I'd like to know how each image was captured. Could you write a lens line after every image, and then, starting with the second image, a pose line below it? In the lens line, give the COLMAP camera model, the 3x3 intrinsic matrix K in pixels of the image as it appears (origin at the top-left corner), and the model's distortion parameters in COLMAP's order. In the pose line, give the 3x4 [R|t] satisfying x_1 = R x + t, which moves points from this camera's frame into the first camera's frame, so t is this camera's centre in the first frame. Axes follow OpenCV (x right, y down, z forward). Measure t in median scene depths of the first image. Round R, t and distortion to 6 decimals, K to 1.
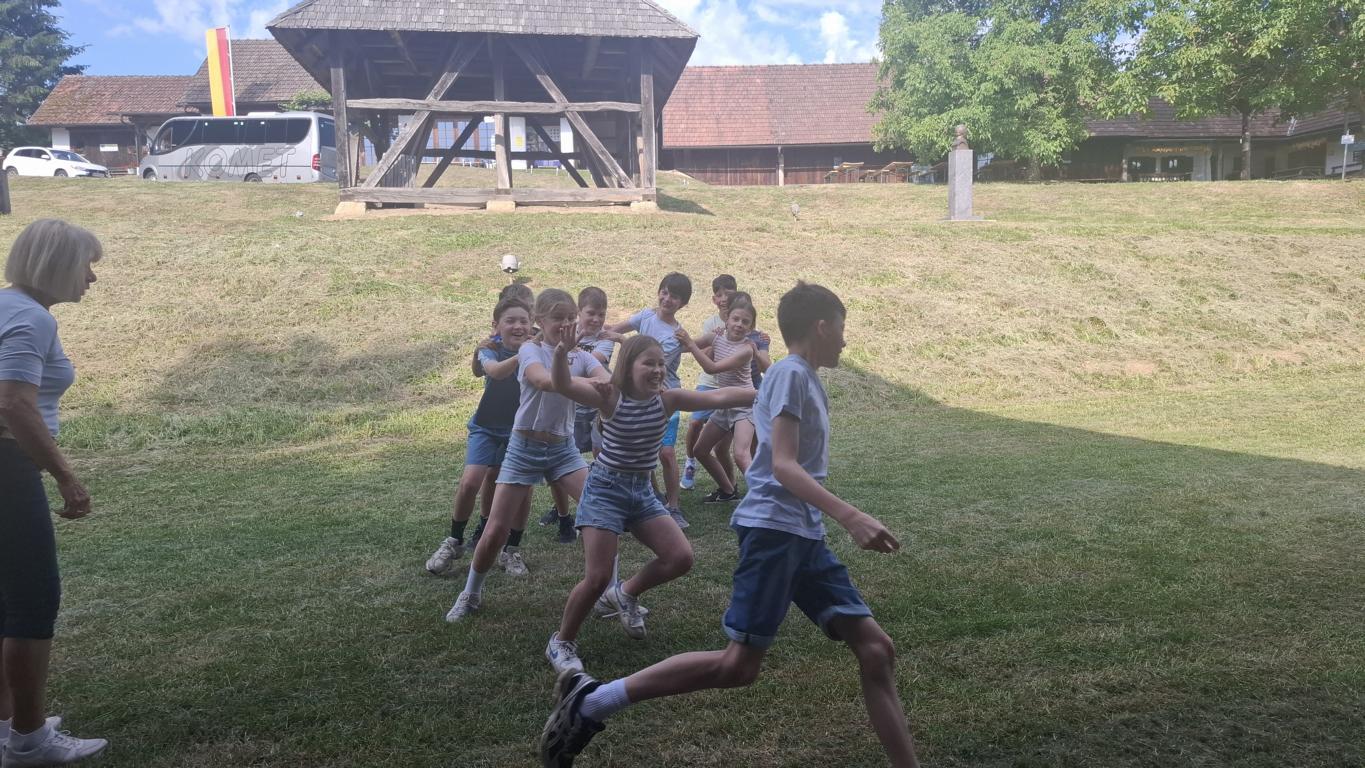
lens RADIAL K [[937.1, 0, 702.4], [0, 937.1, 391.1], [0, 0, 1]] dist [0.114229, -0.157450]
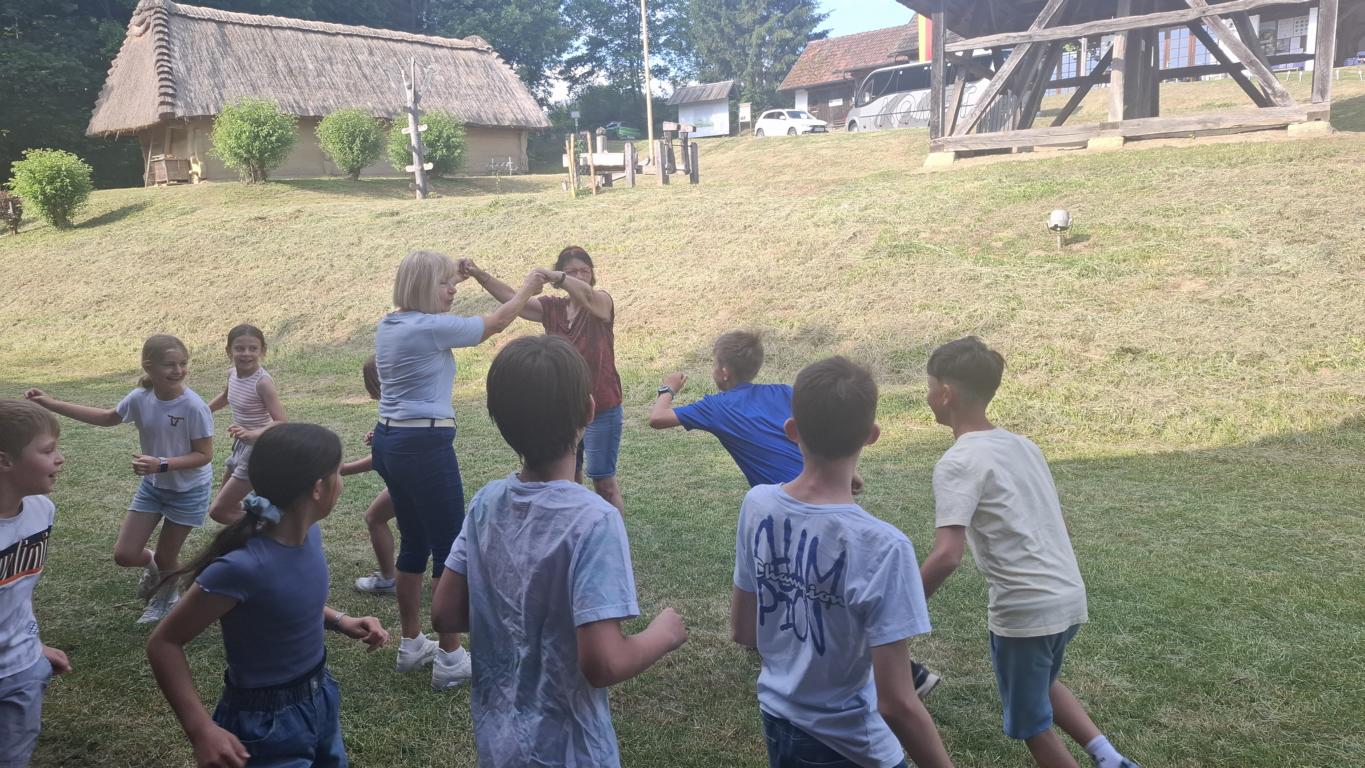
lens RADIAL K [[947.6, 0, 679.4], [0, 947.6, 383.9], [0, 0, 1]] dist [0.097307, -0.123274]
pose [[0.730559, 0.103154, -0.675013, 0.113987], [-0.058445, 0.994342, 0.088699, -0.035216], [0.680344, -0.025349, 0.732454, 0.099786]]
